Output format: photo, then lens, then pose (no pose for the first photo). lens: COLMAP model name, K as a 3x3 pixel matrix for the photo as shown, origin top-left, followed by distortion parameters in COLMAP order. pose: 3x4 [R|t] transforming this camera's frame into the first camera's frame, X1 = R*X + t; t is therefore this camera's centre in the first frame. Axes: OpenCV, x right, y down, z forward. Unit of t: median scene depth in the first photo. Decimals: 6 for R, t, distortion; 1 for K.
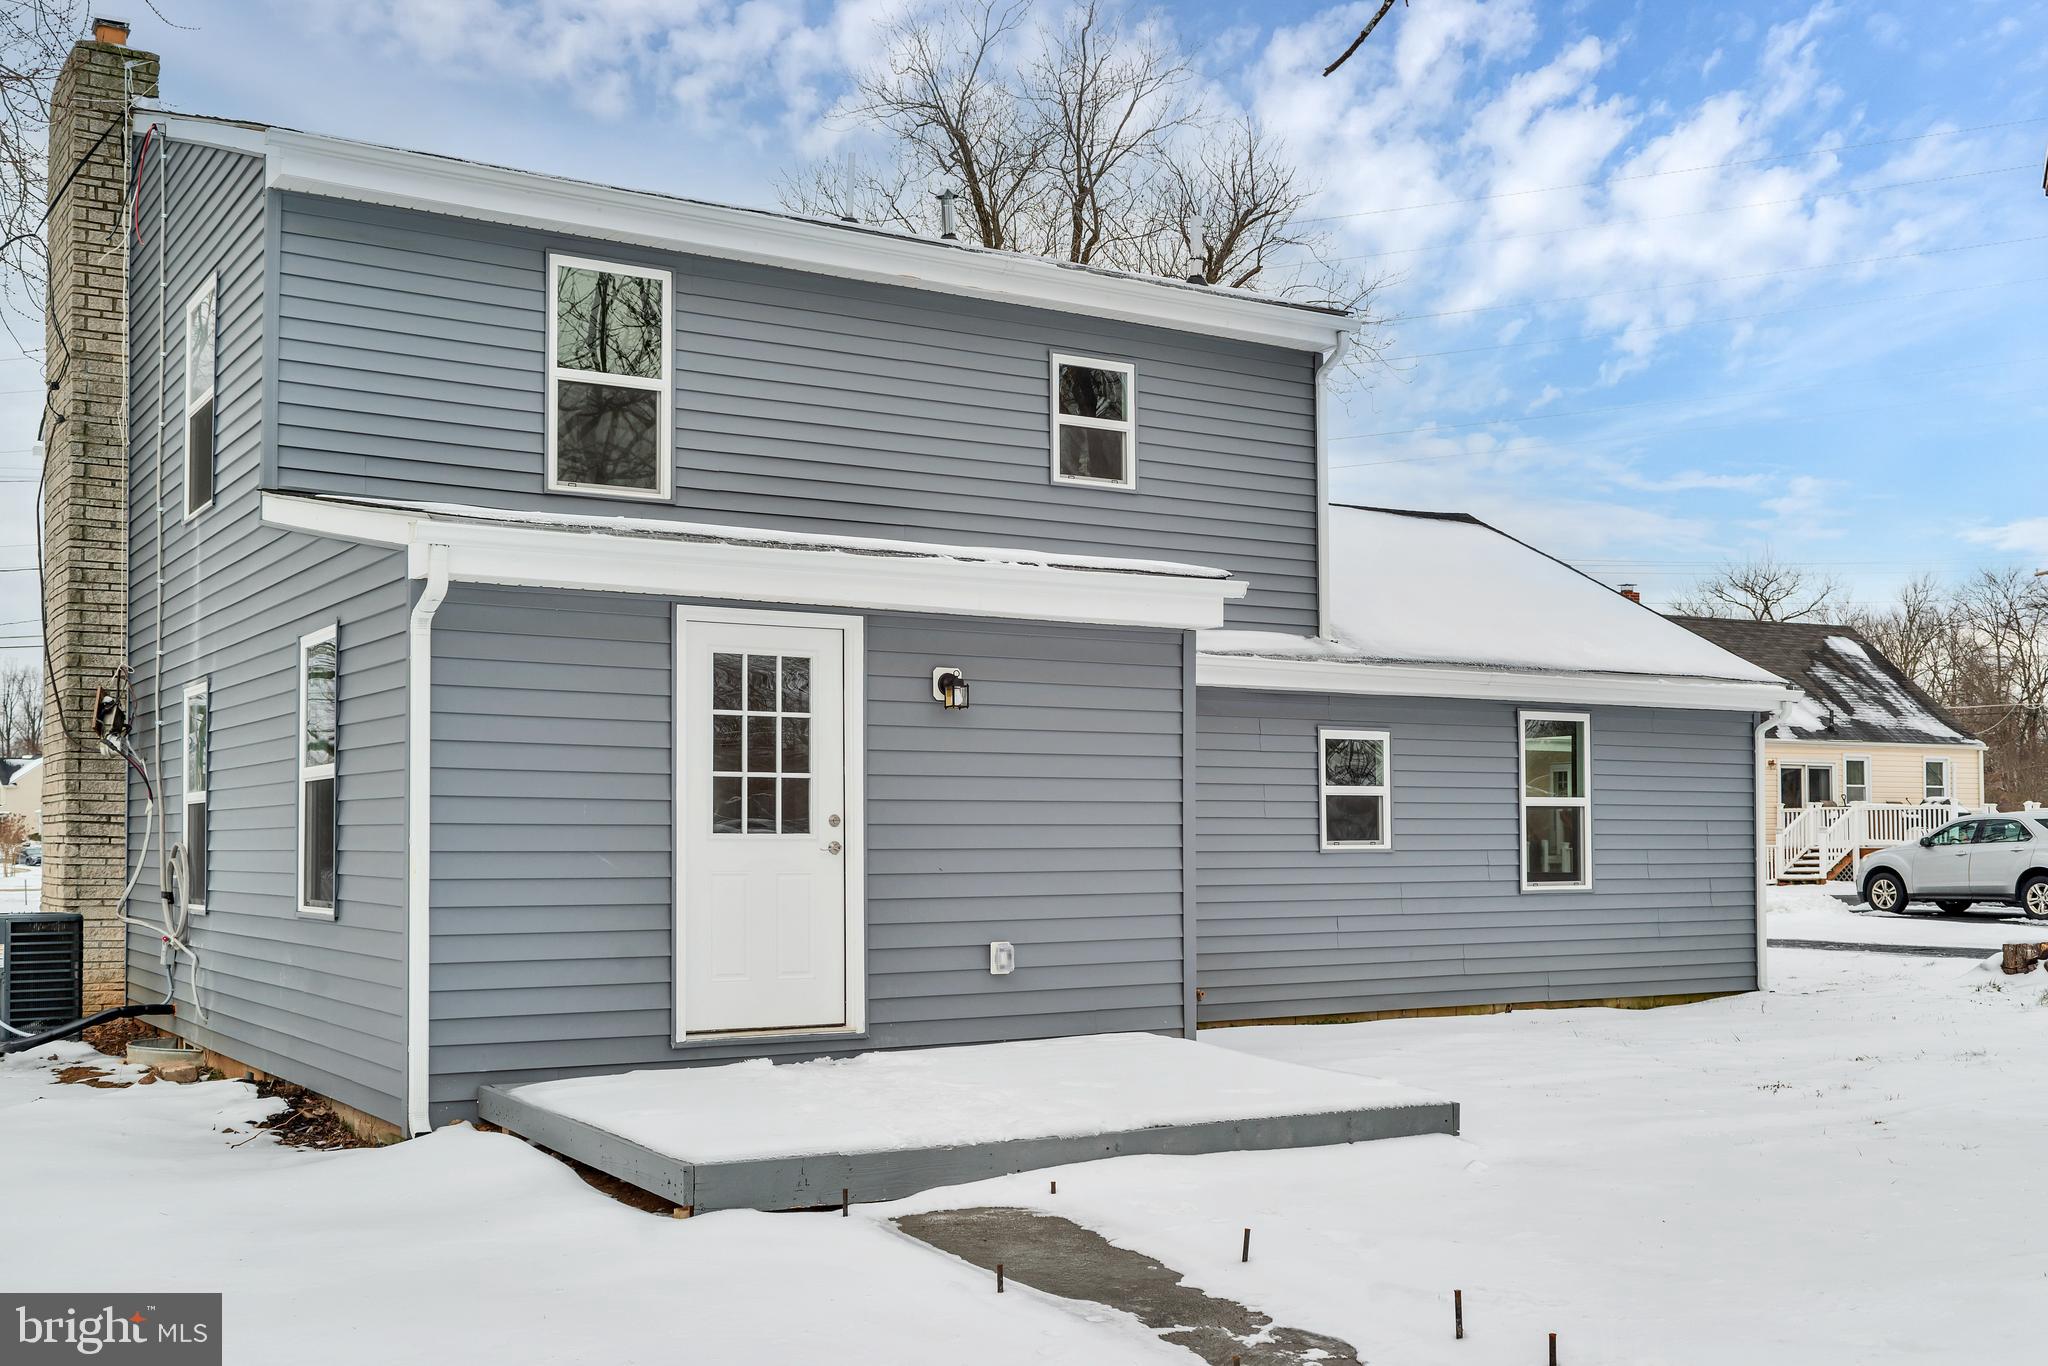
lens RADIAL K [[2152.7, 0, 1024.0], [0, 2152.7, 683.0], [0, 0, 1]] dist [0.000294, -0.000318]
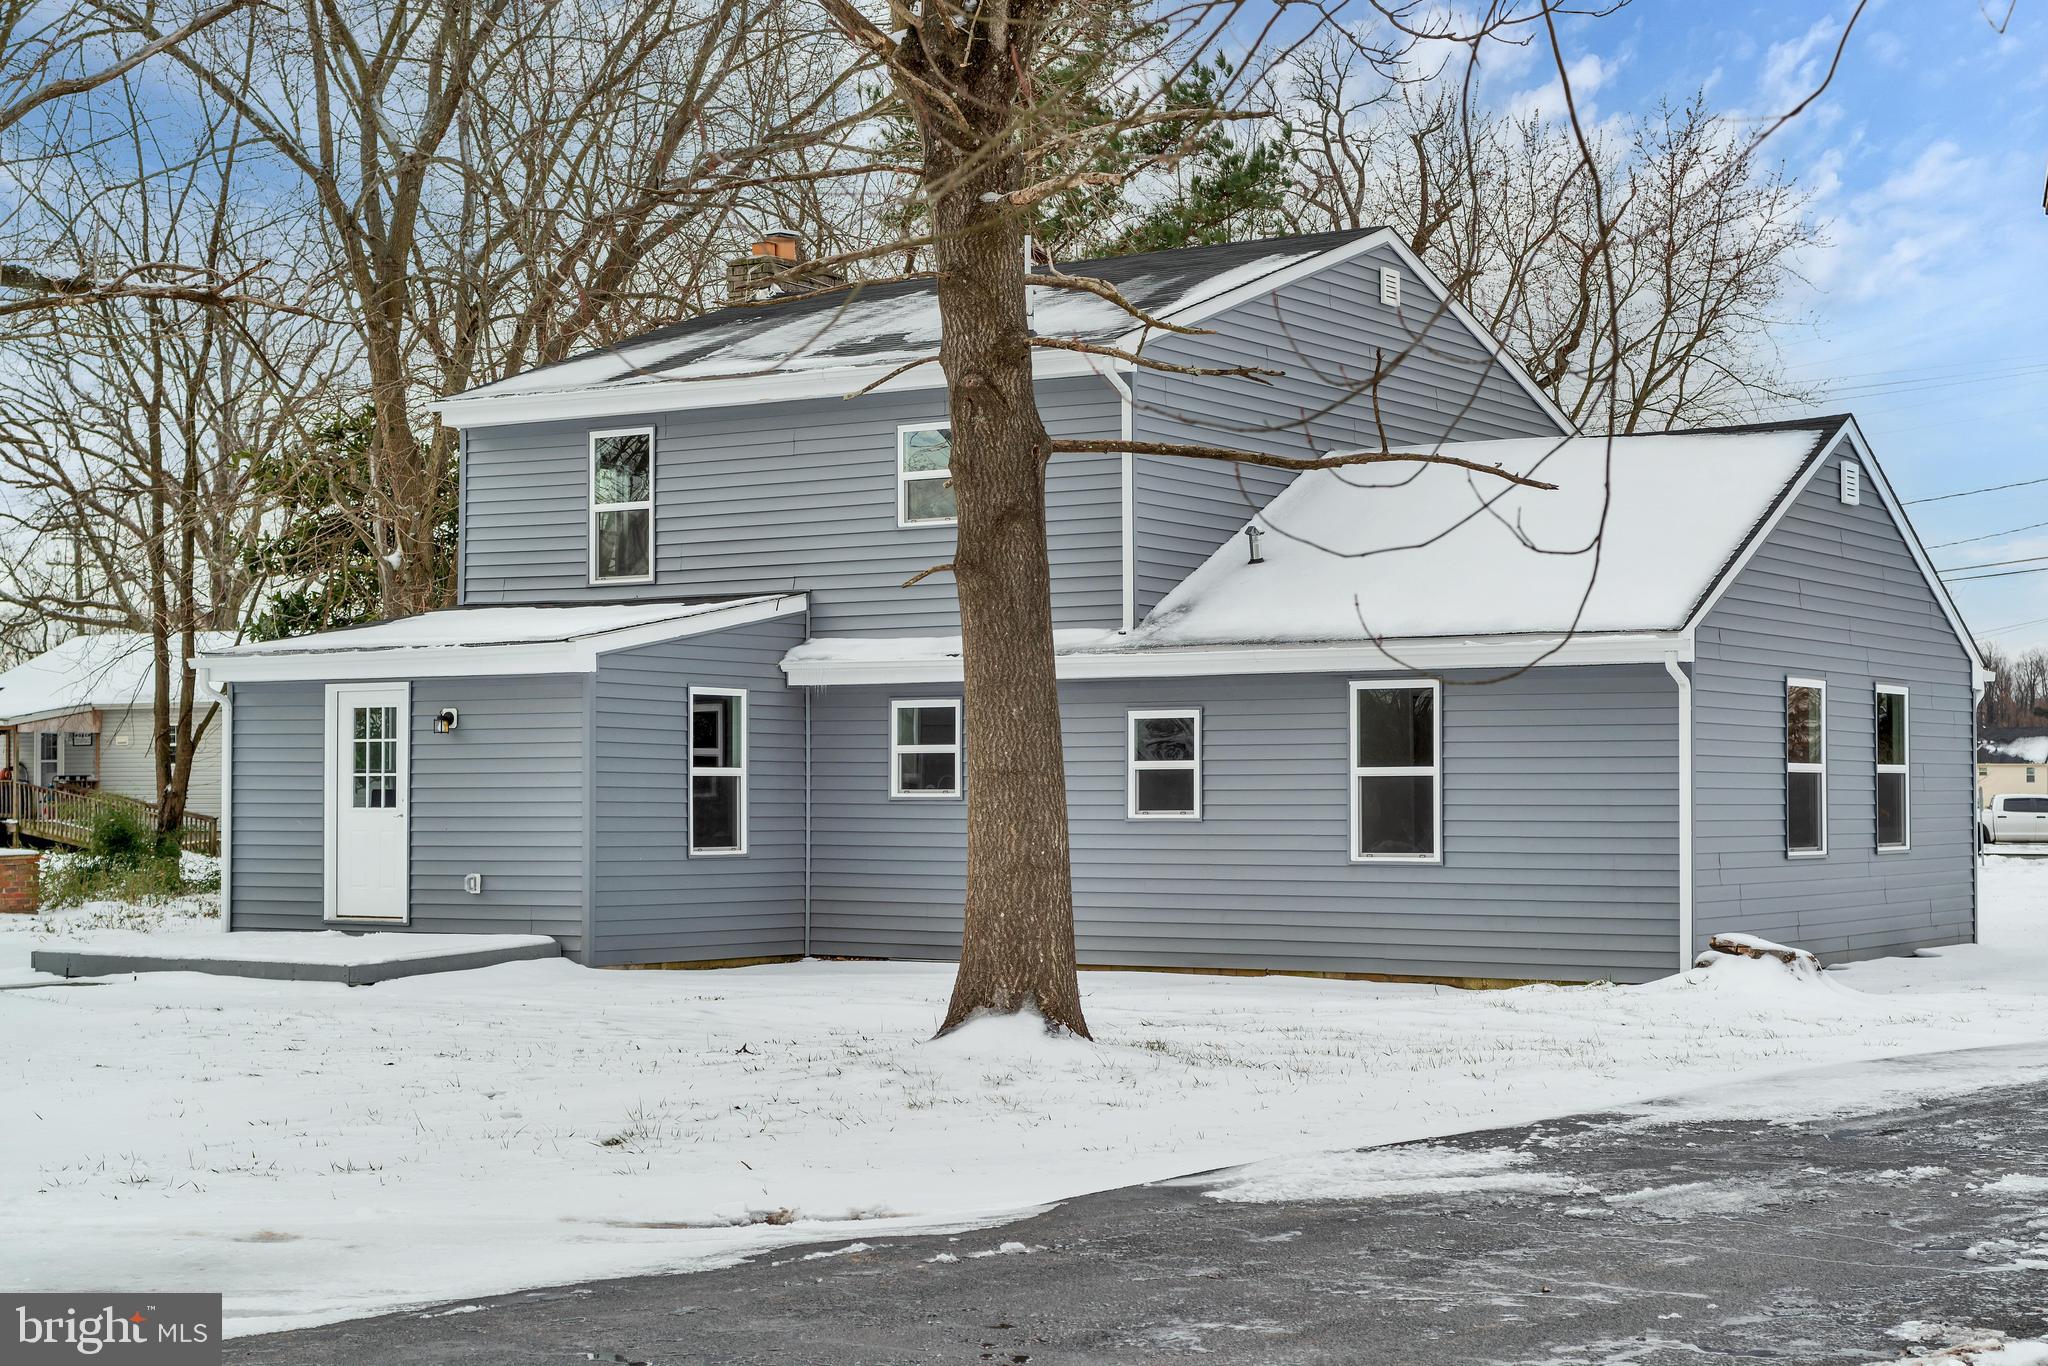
lens RADIAL K [[3200.5, 0, 1024.0], [0, 3200.5, 683.0], [0, 0, 1]] dist [0.000598, 0.218714]
pose [[0.391276, -0.026944, -0.919879, 1.640629], [0.070365, 0.997521, 0.000712, 0.002136], [0.917579, -0.065006, 0.392202, 0.297192]]
